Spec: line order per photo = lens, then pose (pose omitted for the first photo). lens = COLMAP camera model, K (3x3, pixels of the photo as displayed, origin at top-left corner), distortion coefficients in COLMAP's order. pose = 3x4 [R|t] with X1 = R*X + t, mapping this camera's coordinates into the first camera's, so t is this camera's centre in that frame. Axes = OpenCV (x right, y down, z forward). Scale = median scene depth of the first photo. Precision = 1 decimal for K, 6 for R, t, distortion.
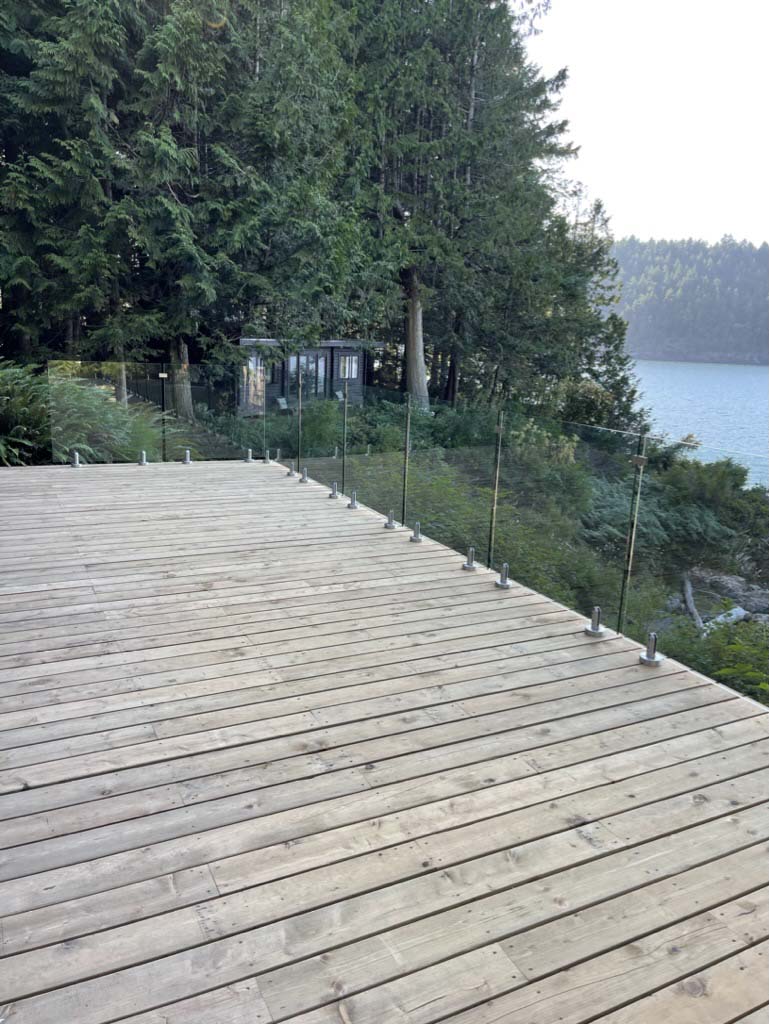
lens RADIAL K [[788.3, 0, 384.5], [0, 788.3, 512.0], [0, 0, 1]] dist [0.102372, -0.132516]
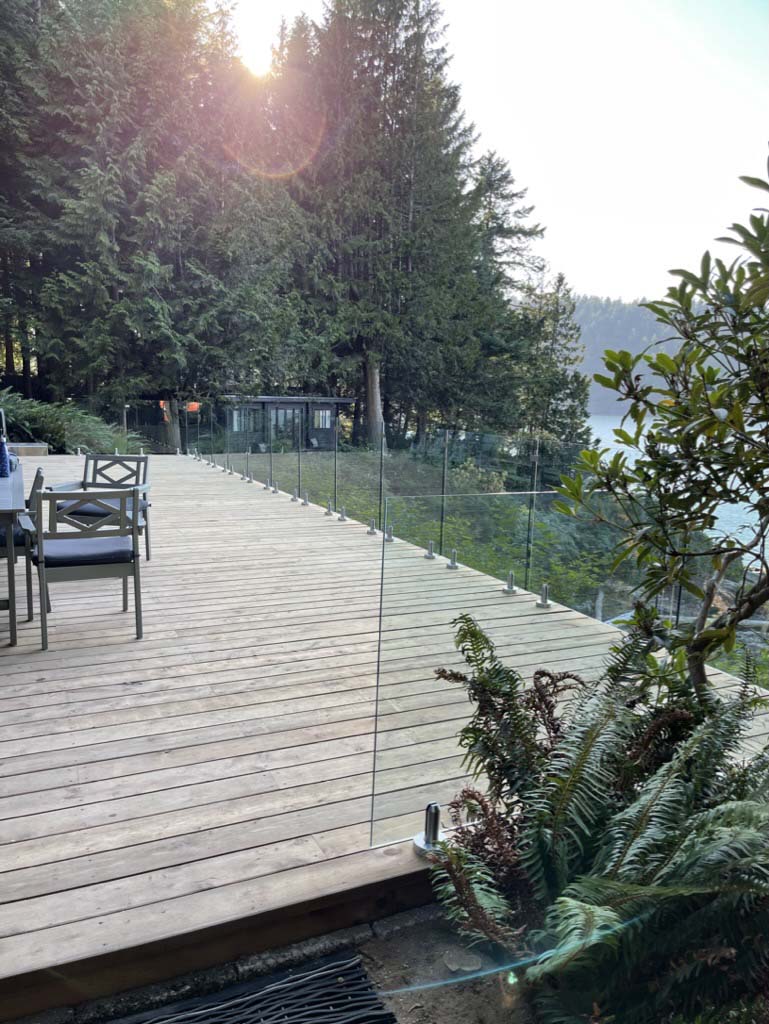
lens RADIAL K [[788.2, 0, 384.5], [0, 788.2, 512.0], [0, 0, 1]] dist [0.085574, -0.095630]
pose [[0.999475, -0.012276, -0.029968, 0.182921], [0.009993, 0.997120, -0.075182, 0.107282], [0.030805, 0.074843, 0.996719, -0.392673]]
